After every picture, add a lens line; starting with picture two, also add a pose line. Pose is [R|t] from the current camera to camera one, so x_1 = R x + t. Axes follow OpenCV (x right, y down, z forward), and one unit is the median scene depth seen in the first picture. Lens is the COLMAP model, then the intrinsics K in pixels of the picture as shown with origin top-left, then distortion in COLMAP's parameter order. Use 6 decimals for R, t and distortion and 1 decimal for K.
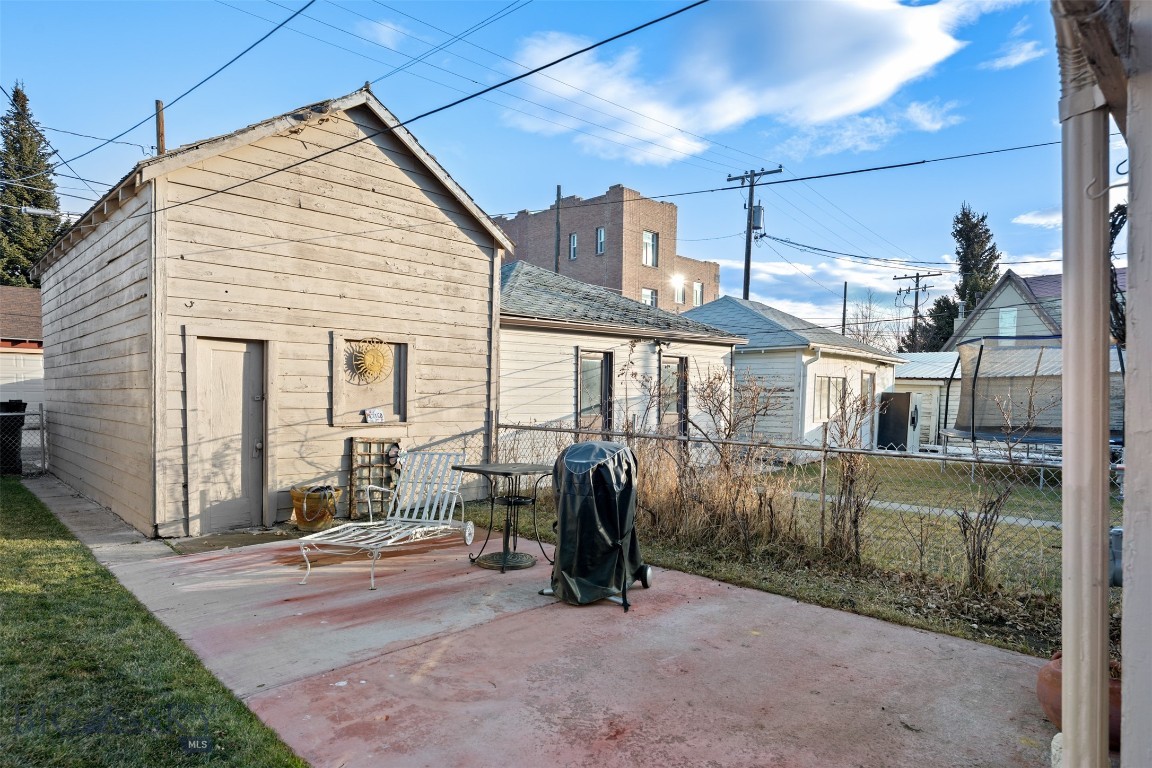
lens RADIAL K [[670.4, 0, 576.0], [0, 670.4, 384.0], [0, 0, 1]] dist [-0.000370, 0.000067]
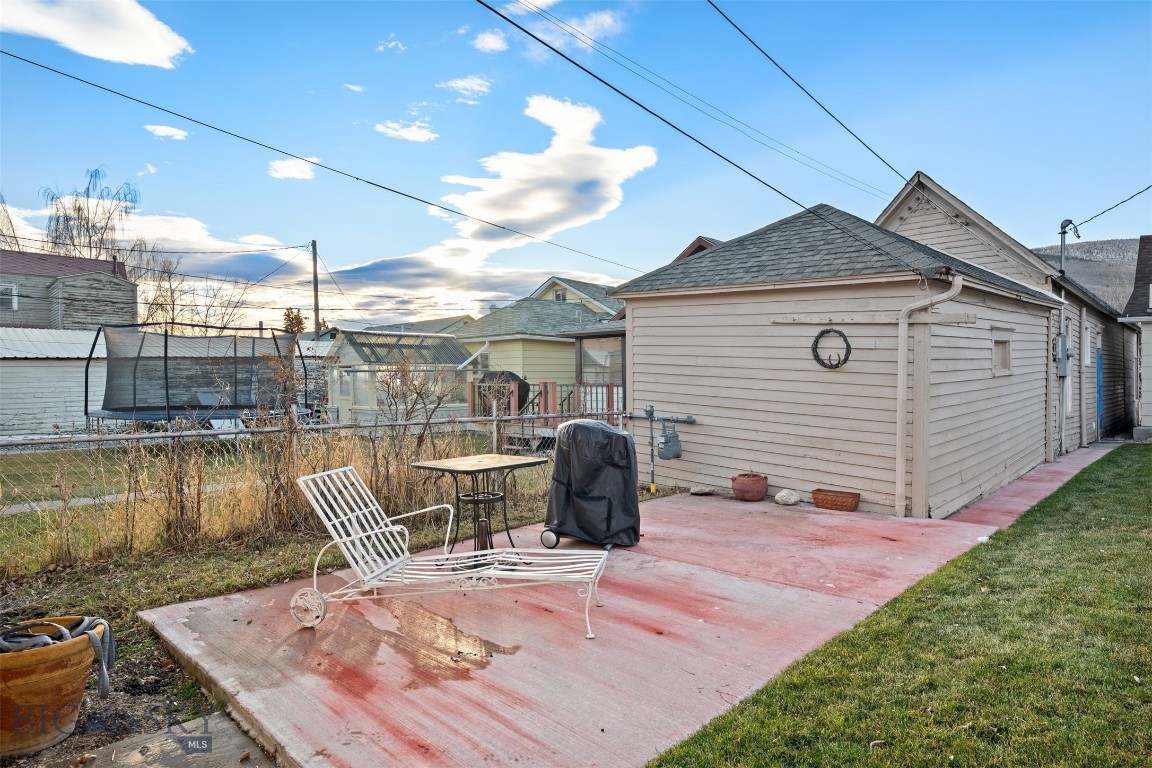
lens RADIAL K [[670.4, 0, 576.0], [0, 670.4, 384.0], [0, 0, 1]] dist [-0.000370, 0.000067]
pose [[-0.026106, -0.019506, 0.999469, -1.367139], [-0.013751, 0.999722, 0.019152, 0.002403], [-0.999565, -0.013243, -0.026367, 1.239165]]
